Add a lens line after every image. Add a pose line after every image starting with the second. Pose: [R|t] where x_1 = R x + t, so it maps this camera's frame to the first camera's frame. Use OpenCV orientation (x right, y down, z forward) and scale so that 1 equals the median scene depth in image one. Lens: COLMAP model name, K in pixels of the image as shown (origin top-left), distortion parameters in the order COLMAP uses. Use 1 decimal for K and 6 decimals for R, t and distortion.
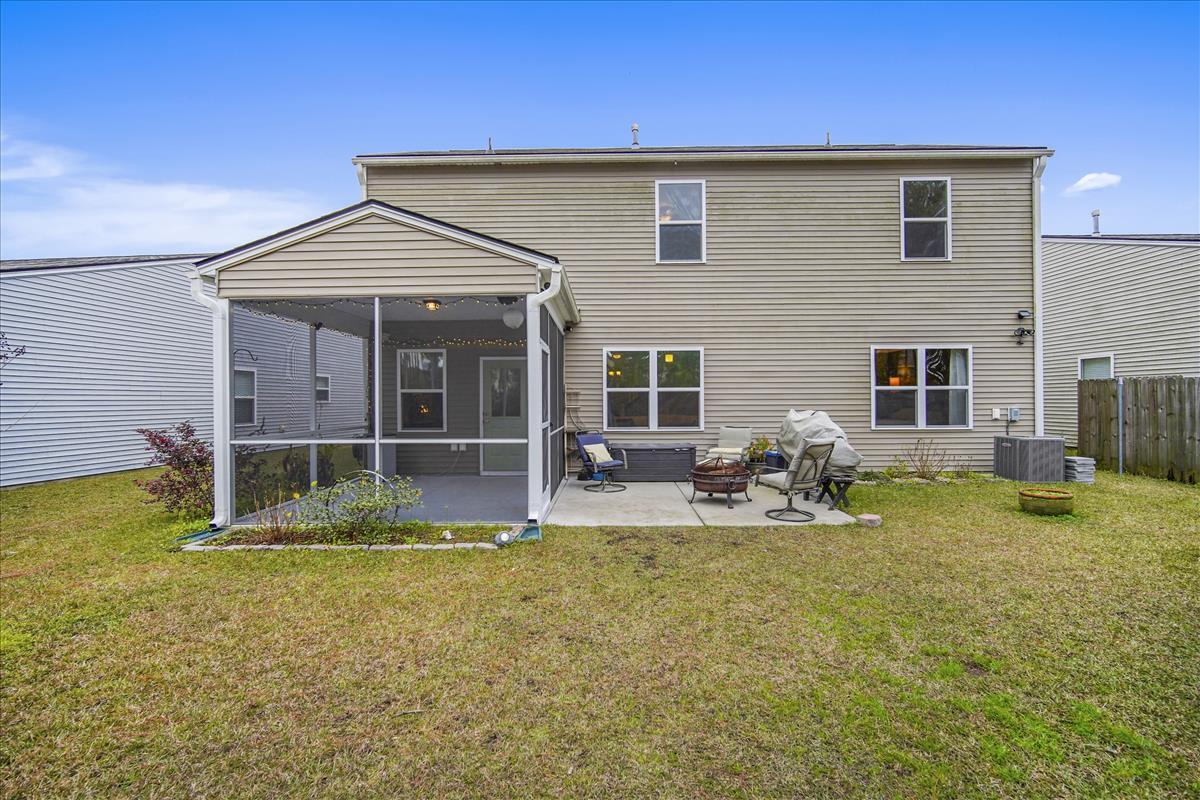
lens RADIAL K [[529.5, 0, 599.6], [0, 529.5, 405.9], [0, 0, 1]] dist [-0.008828, 0.001202]
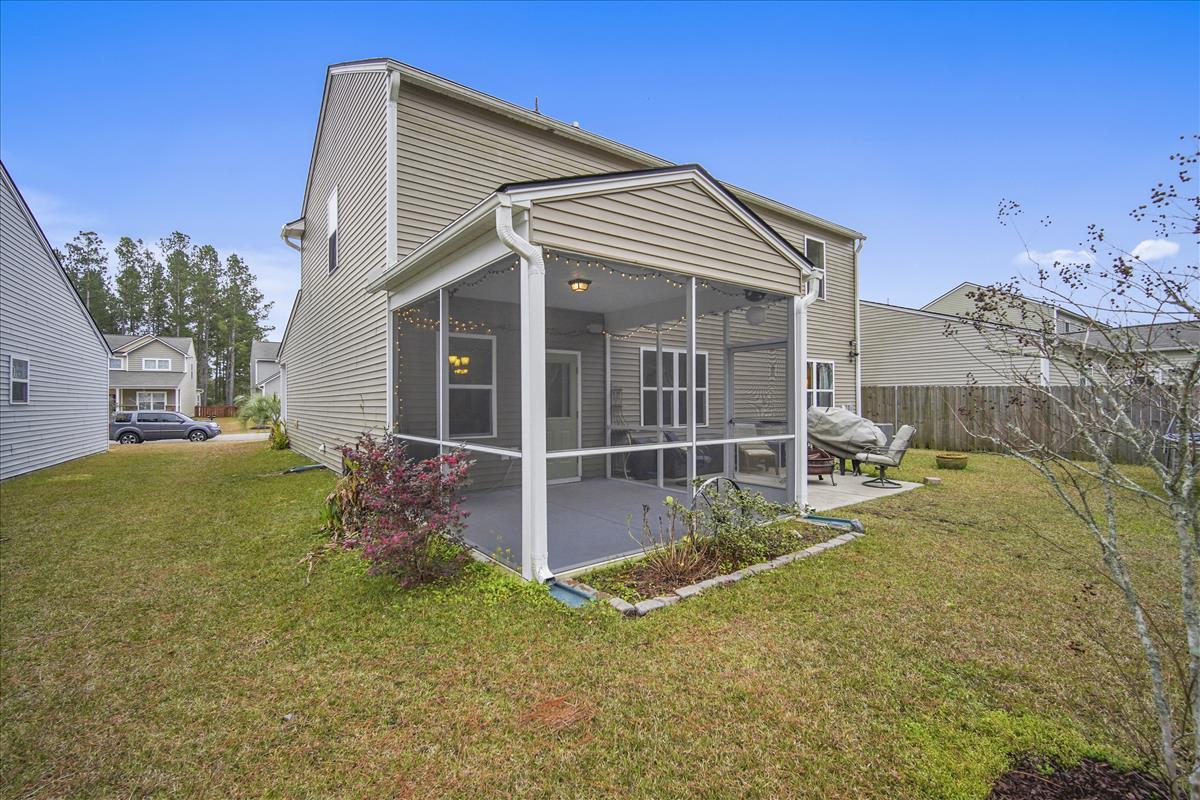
lens RADIAL K [[529.5, 0, 599.6], [0, 529.5, 405.9], [0, 0, 1]] dist [-0.008828, 0.001202]
pose [[0.786955, -0.005455, 0.616986, -0.680663], [0.008682, 0.999960, -0.002233, 0.003691], [-0.616949, 0.007114, 0.786971, 0.261988]]
